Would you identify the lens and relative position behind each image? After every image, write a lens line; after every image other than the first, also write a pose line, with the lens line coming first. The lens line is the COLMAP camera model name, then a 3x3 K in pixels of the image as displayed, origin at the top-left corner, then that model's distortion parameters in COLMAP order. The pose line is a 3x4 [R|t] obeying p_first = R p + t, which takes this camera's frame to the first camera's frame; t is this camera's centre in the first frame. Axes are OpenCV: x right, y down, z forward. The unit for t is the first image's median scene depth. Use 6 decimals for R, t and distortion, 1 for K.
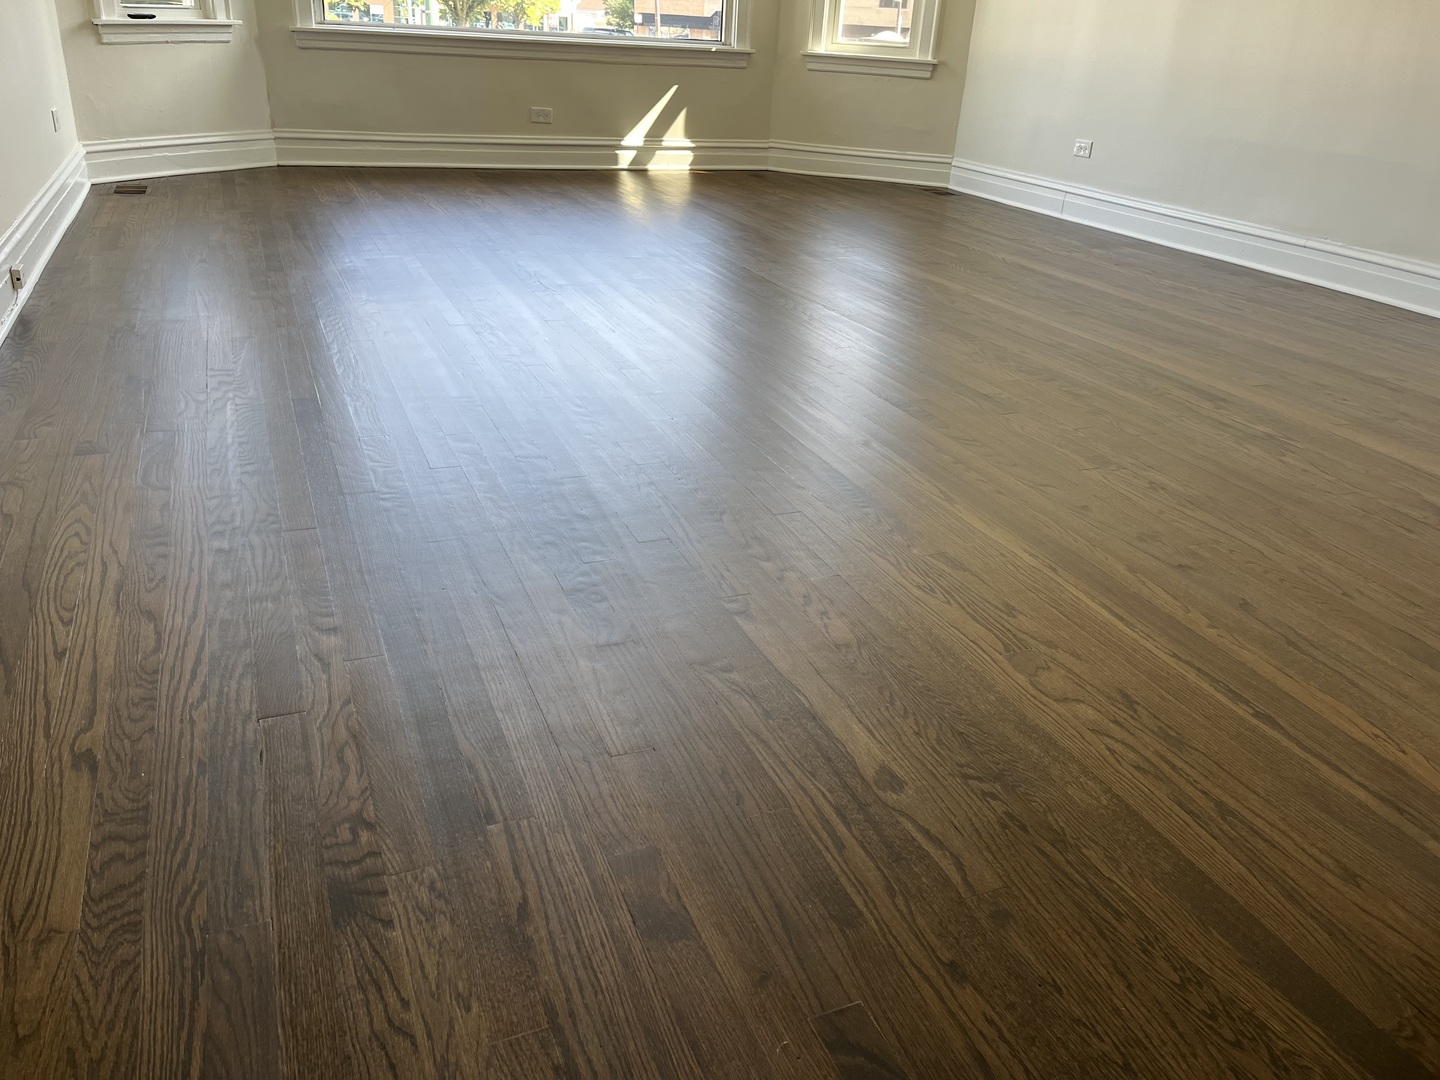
lens RADIAL K [[1094.1, 0, 728.2], [0, 1094.1, 550.6], [0, 0, 1]] dist [0.077494, -0.094971]
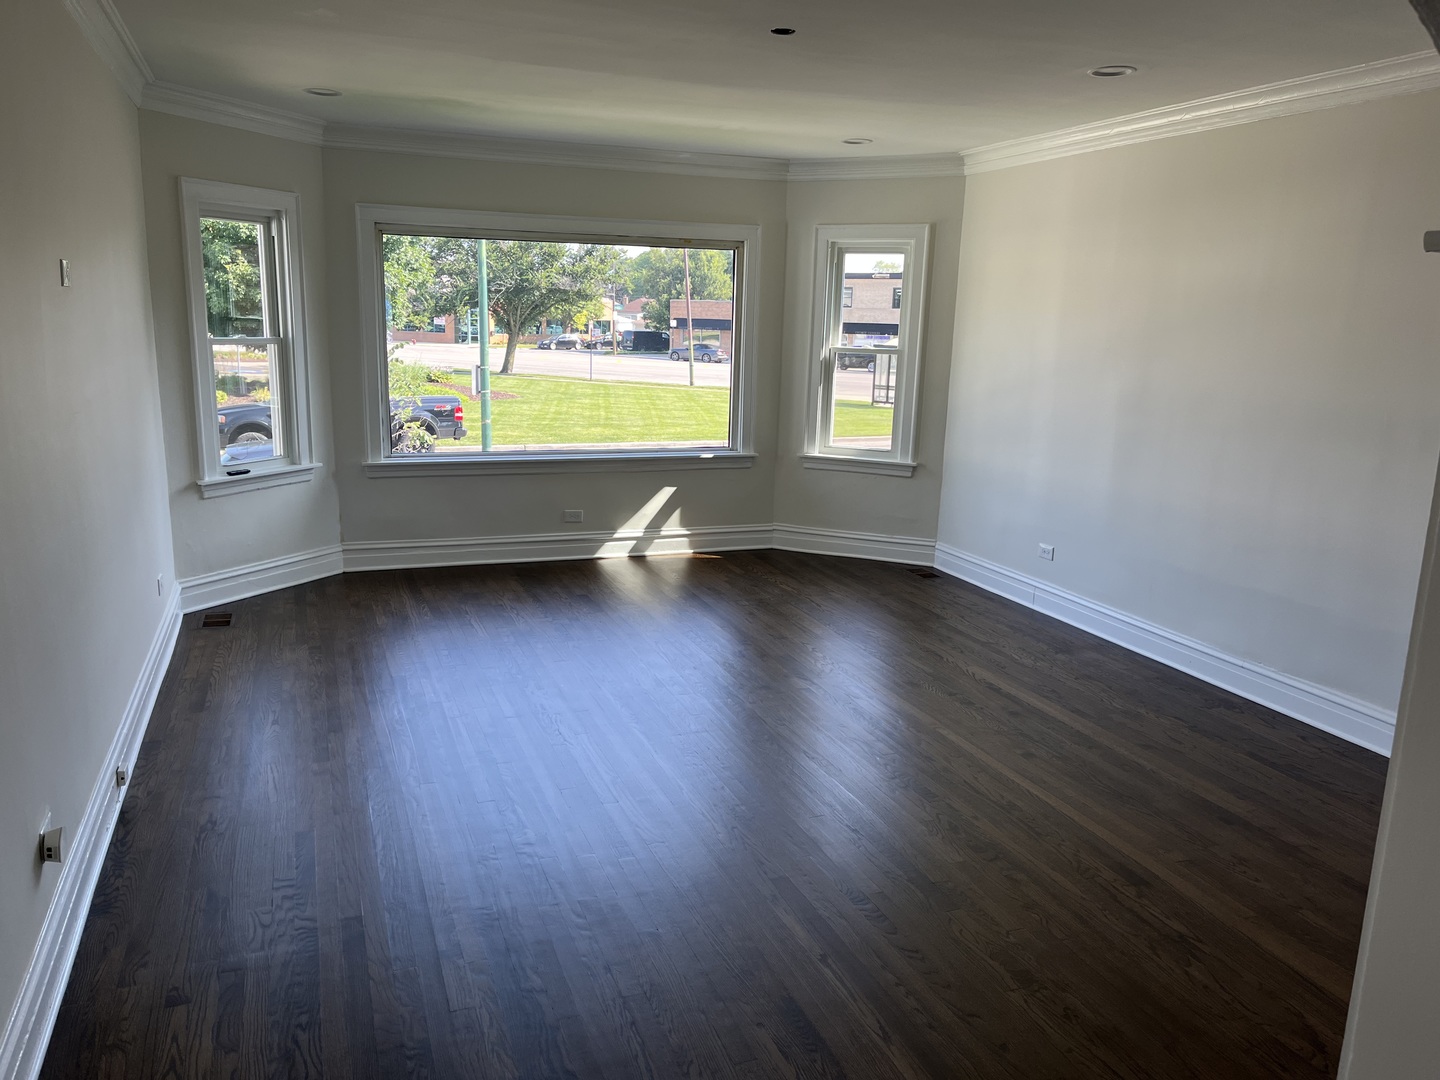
lens RADIAL K [[1094.1, 0, 715.2], [0, 1094.1, 541.8], [0, 0, 1]] dist [0.077494, -0.094971]
pose [[0.998907, -0.020489, -0.042007, 0.034195], [0.009880, 0.971046, -0.238688, -0.121064], [0.045681, 0.238012, 0.970187, -0.120649]]
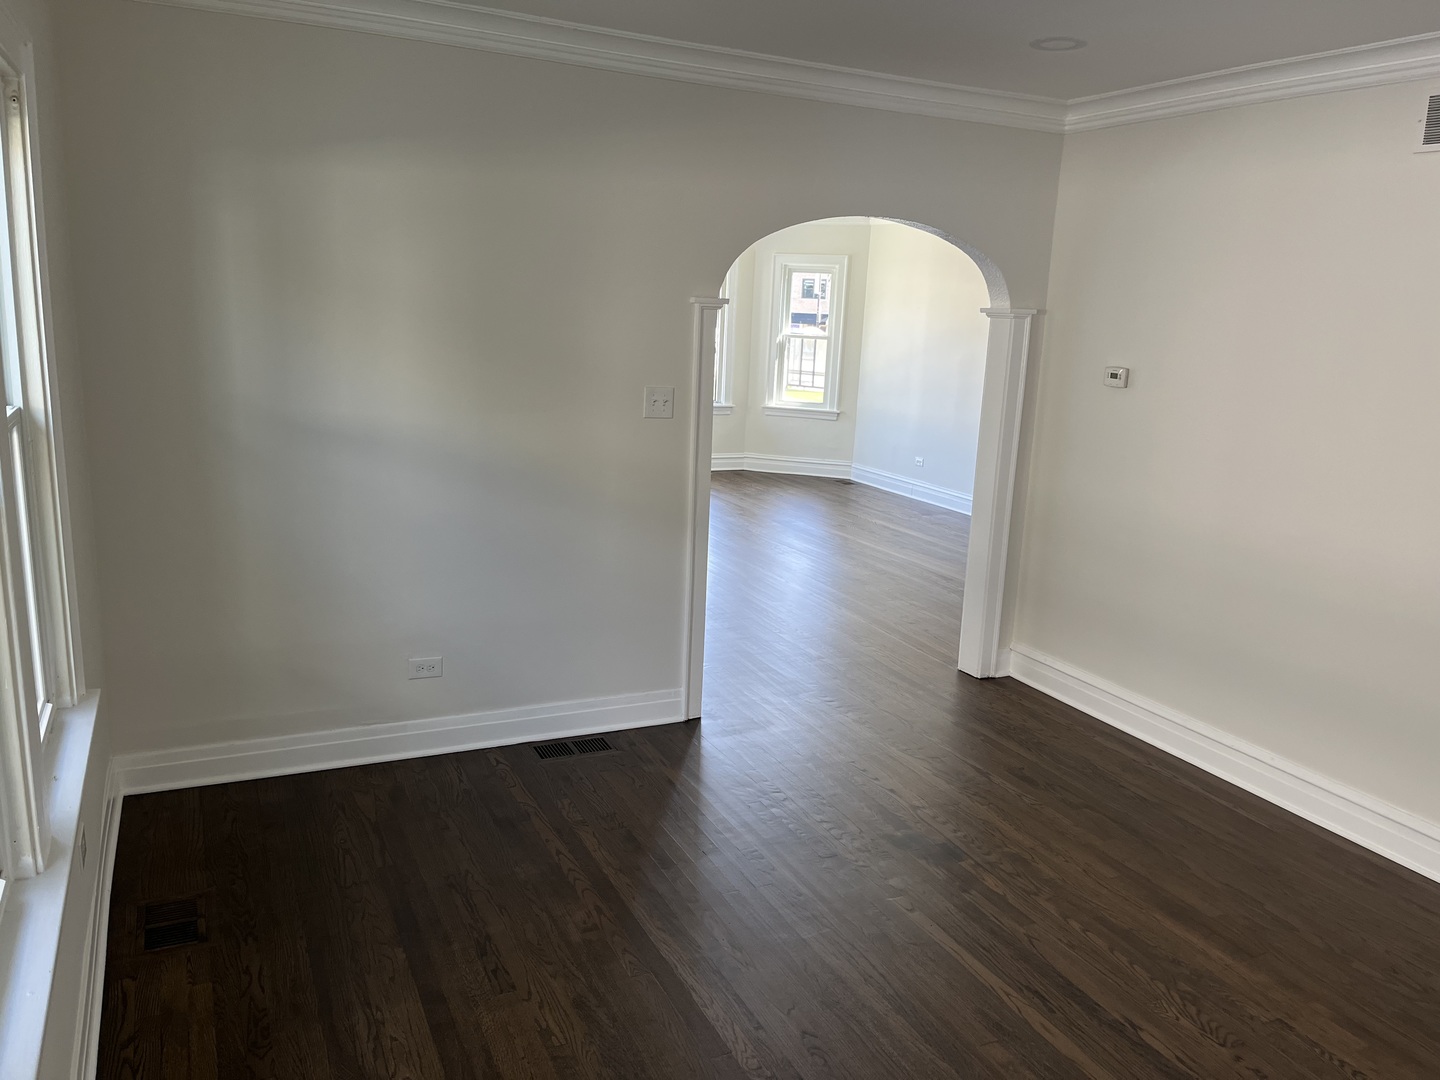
lens RADIAL K [[1094.1, 0, 713.3], [0, 1094.1, 551.0], [0, 0, 1]] dist [0.077494, -0.094971]
pose [[0.998923, -0.024355, 0.039489, -0.110473], [0.032370, 0.975602, -0.217146, 0.188445], [-0.033237, 0.218190, 0.975340, -0.830103]]
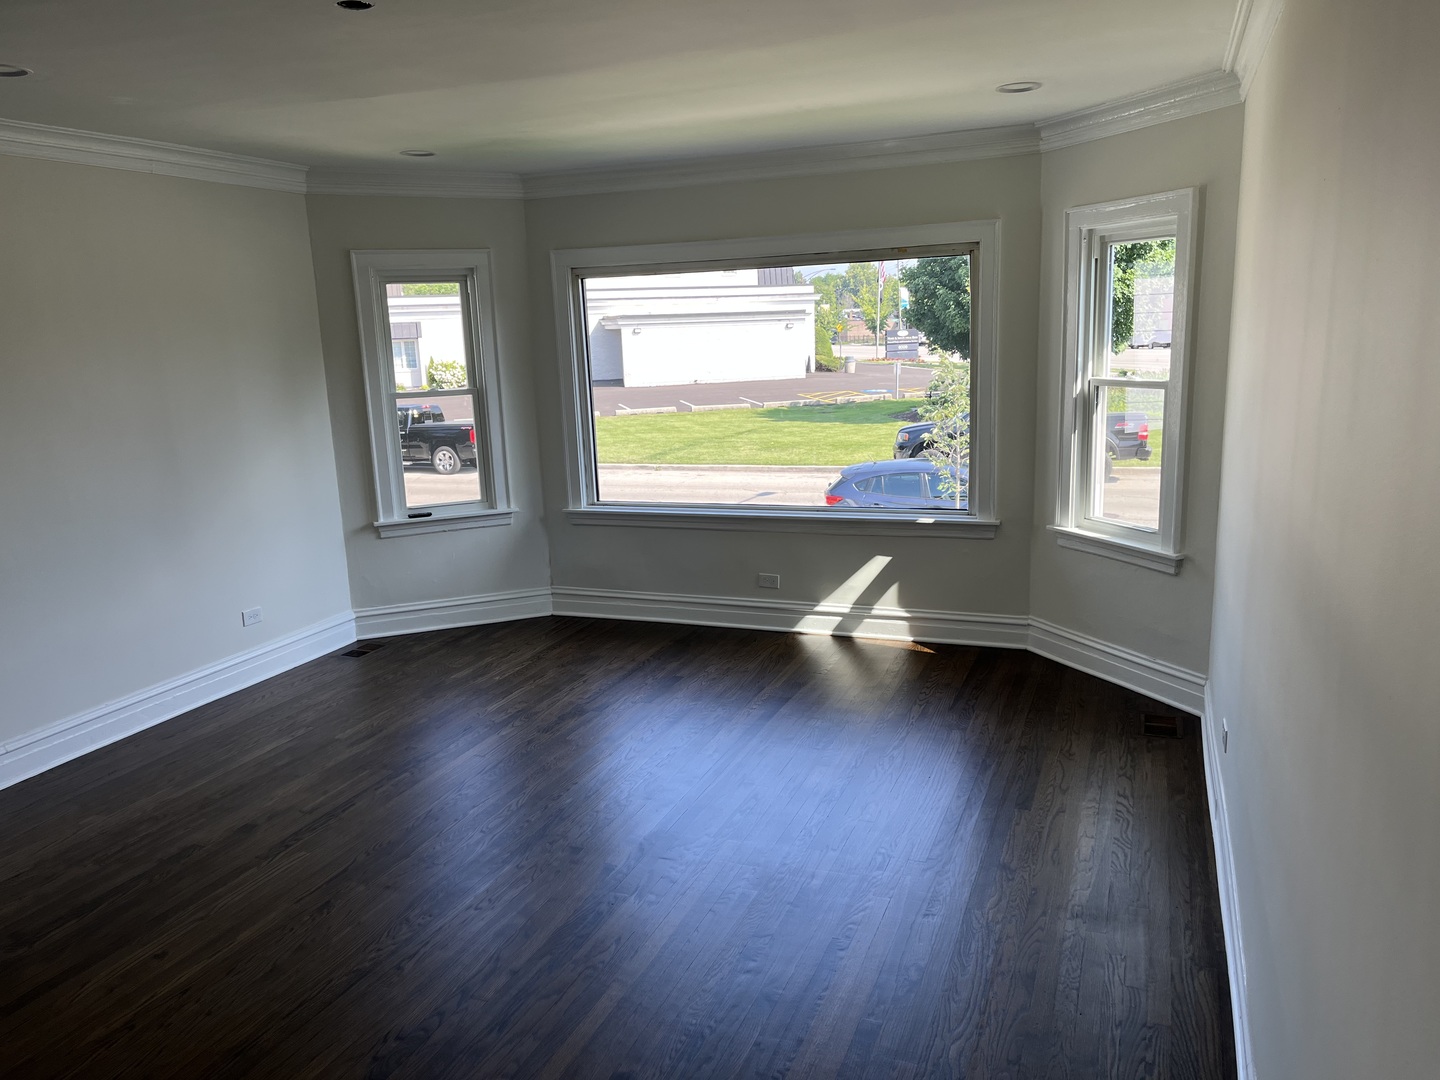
lens RADIAL K [[1094.1, 0, 727.6], [0, 1094.1, 534.3], [0, 0, 1]] dist [0.077494, -0.094971]
pose [[0.713273, 0.052317, -0.698931, 0.633308], [-0.232032, 0.958605, -0.165039, -0.337477], [0.661364, 0.279892, 0.695886, 0.355230]]
